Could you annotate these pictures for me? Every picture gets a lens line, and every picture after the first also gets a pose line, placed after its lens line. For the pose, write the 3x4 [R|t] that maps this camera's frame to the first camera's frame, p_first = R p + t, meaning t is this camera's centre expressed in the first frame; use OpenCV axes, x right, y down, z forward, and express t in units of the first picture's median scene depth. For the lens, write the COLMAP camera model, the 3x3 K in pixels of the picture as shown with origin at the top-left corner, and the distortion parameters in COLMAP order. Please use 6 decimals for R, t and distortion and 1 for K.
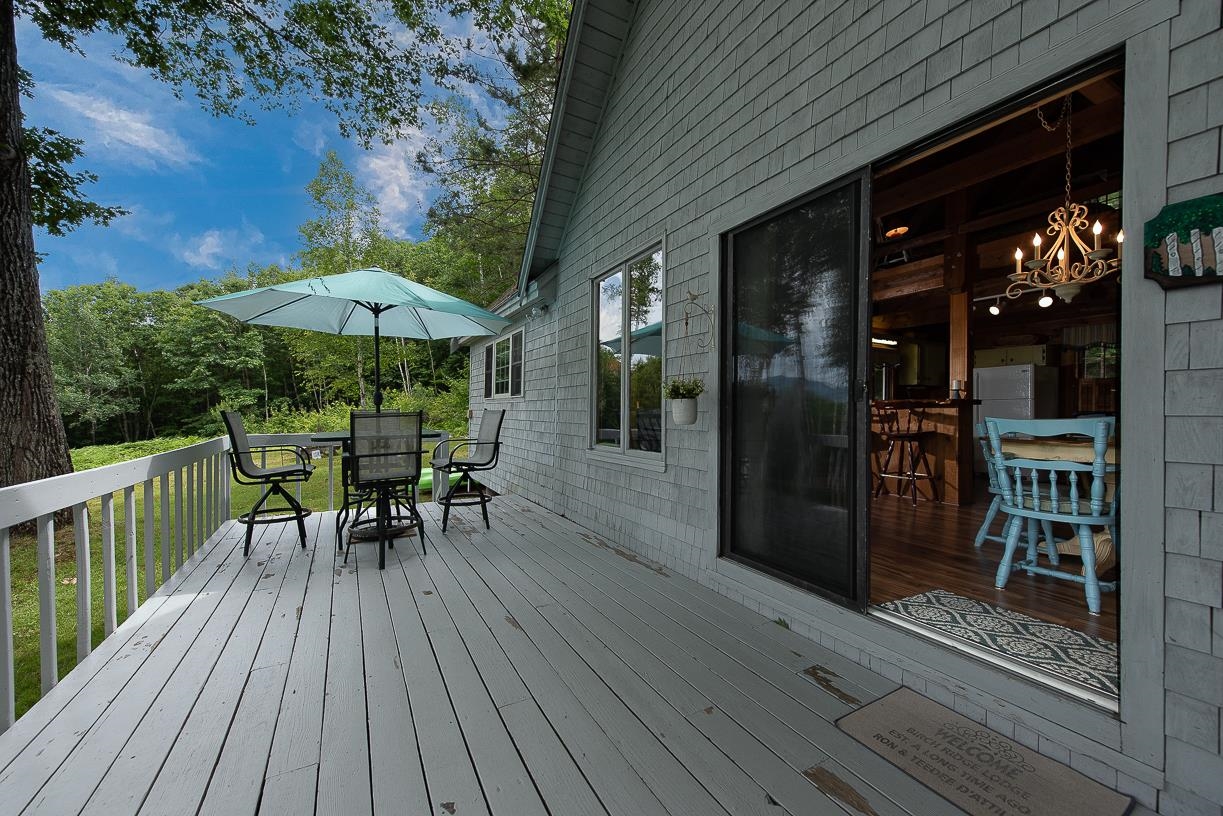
lens RADIAL K [[480.2, 0, 607.2], [0, 480.2, 411.1], [0, 0, 1]] dist [0.004184, -0.000926]
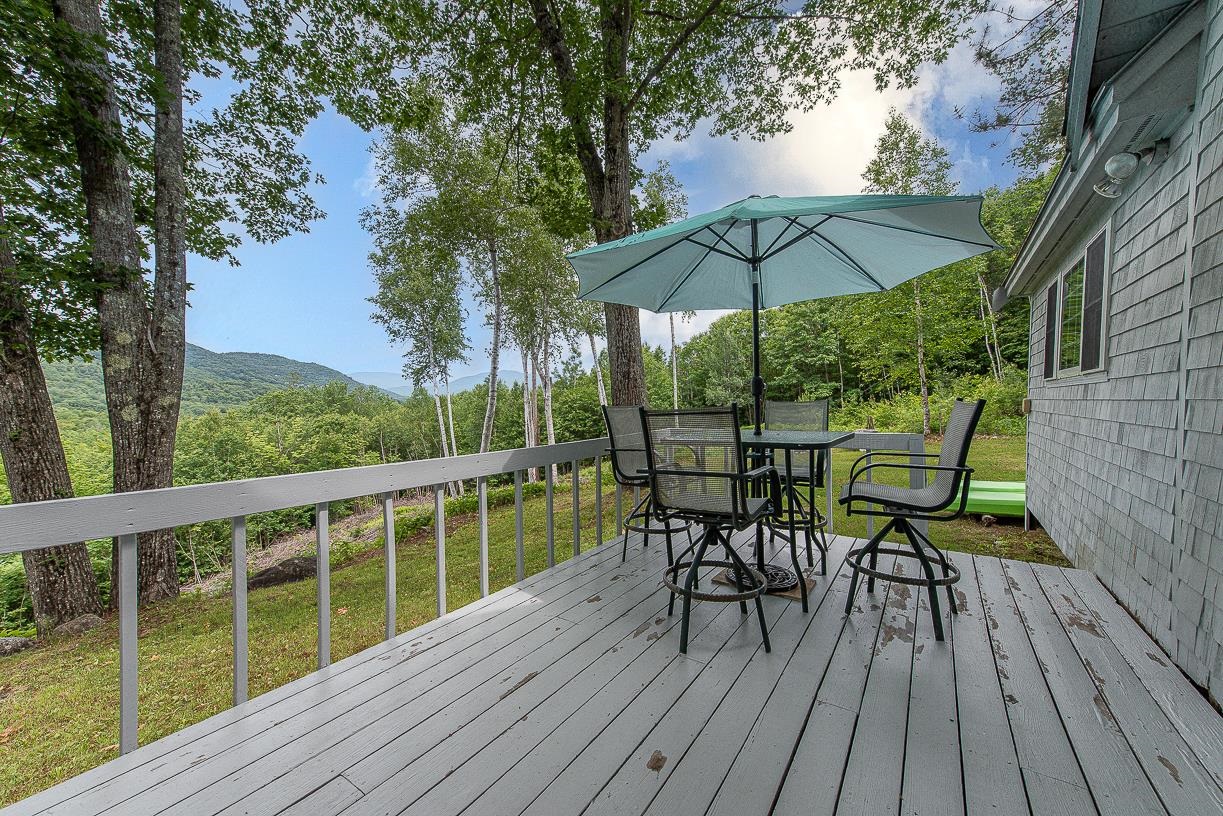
lens RADIAL K [[466.0, 0, 615.0], [0, 466.0, 411.0], [0, 0, 1]] dist [0.029257, -0.000639]
pose [[0.456259, 0.008787, -0.889804, 0.022492], [0.009546, 0.999845, 0.014768, -0.001612], [0.889796, -0.015233, 0.456105, 0.318758]]
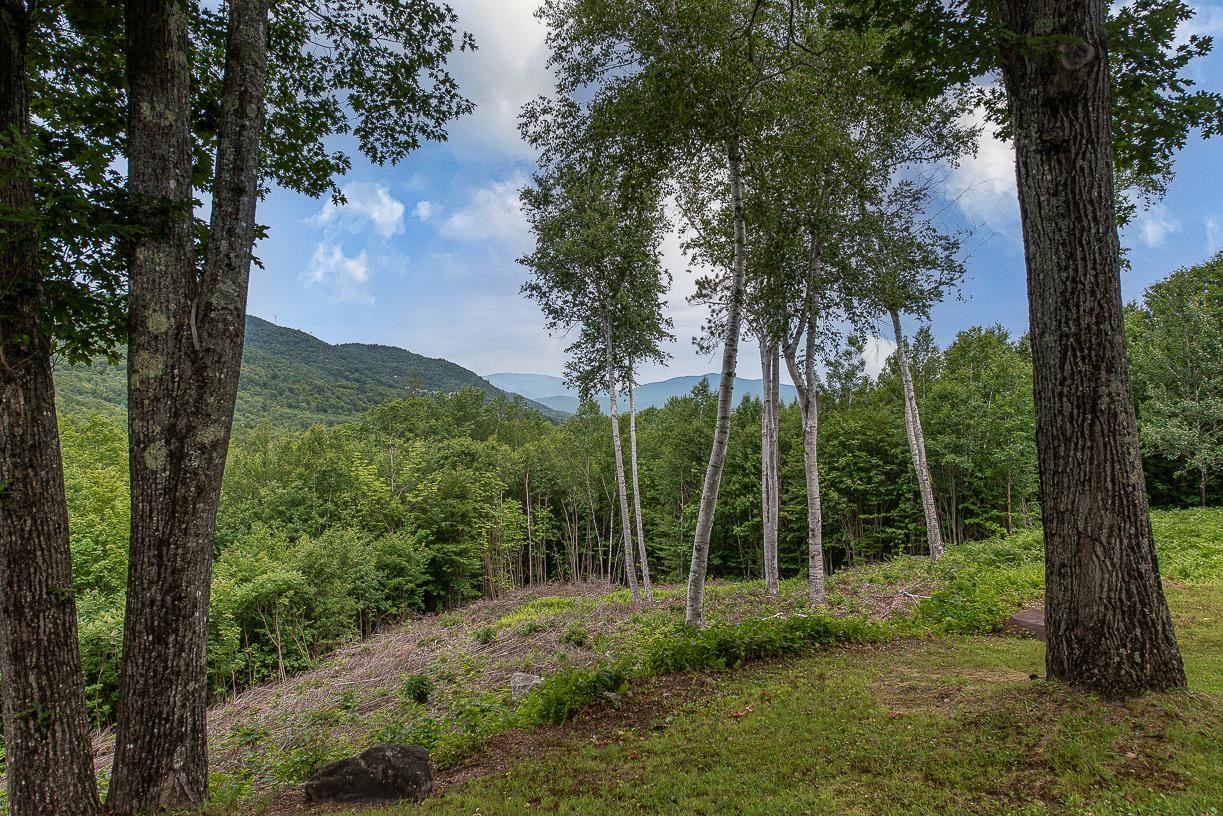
lens RADIAL K [[803.0, 0, 616.6], [0, 803.0, 410.5], [0, 0, 1]] dist [0.012044, 0.000087]
pose [[0.123196, -0.019088, -0.992199, -0.296954], [-0.032566, 0.999199, -0.023266, -0.037152], [0.991848, 0.035178, 0.122476, 0.293499]]
